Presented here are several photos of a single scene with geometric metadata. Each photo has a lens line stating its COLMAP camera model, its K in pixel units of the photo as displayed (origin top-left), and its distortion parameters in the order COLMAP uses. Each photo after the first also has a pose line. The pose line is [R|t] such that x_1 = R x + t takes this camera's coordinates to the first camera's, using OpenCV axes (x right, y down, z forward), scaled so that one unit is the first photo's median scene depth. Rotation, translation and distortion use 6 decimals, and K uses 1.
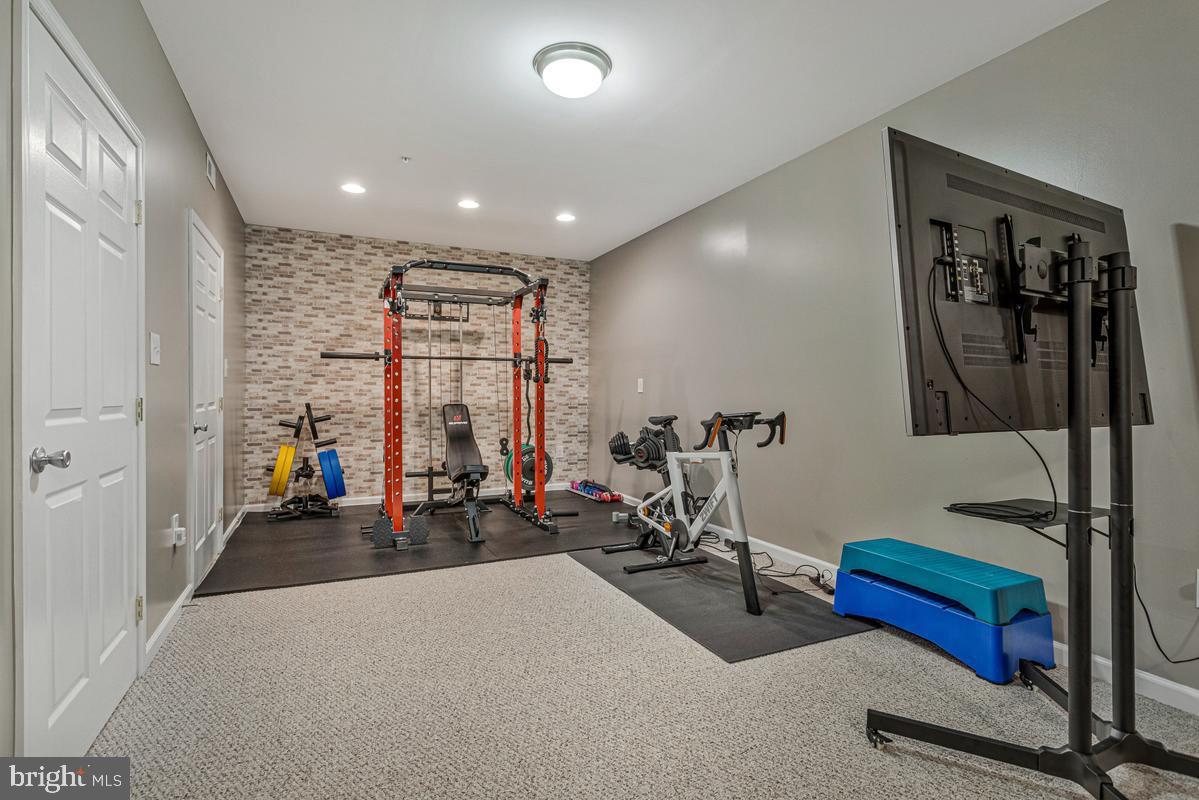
lens RADIAL K [[577.9, 0, 602.6], [0, 577.9, 399.8], [0, 0, 1]] dist [0.000626, 0.000259]
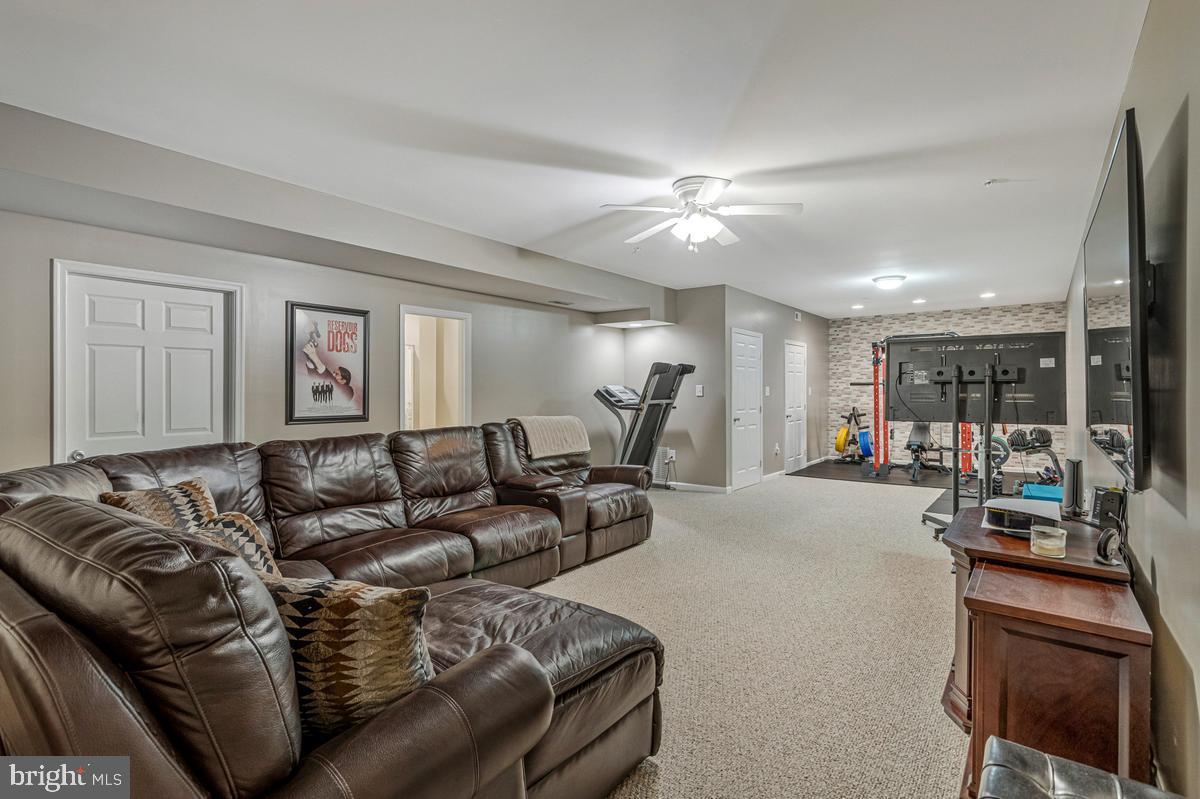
lens RADIAL K [[578.3, 0, 601.0], [0, 578.3, 391.6], [0, 0, 1]] dist [0.000626, 0.000259]
pose [[0.459192, -0.003616, -0.888329, 0.822190], [-0.008270, 0.999931, -0.008345, -0.021386], [0.888298, 0.011178, 0.459131, -0.651986]]
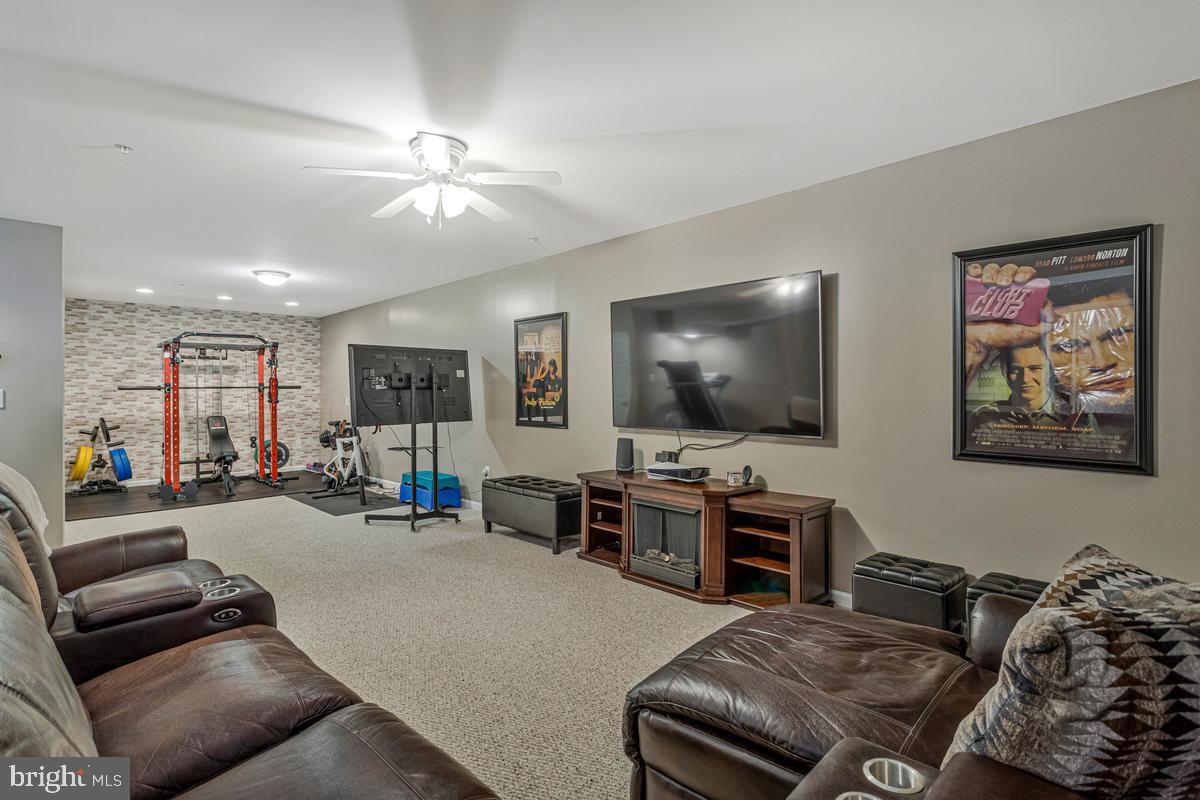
lens RADIAL K [[578.3, 0, 602.9], [0, 578.3, 385.4], [0, 0, 1]] dist [0.000626, 0.000259]
pose [[0.945663, -0.008727, 0.325032, 0.227110], [0.015279, 0.999728, -0.017610, -0.031266], [-0.324790, 0.021619, 0.945539, -0.825831]]
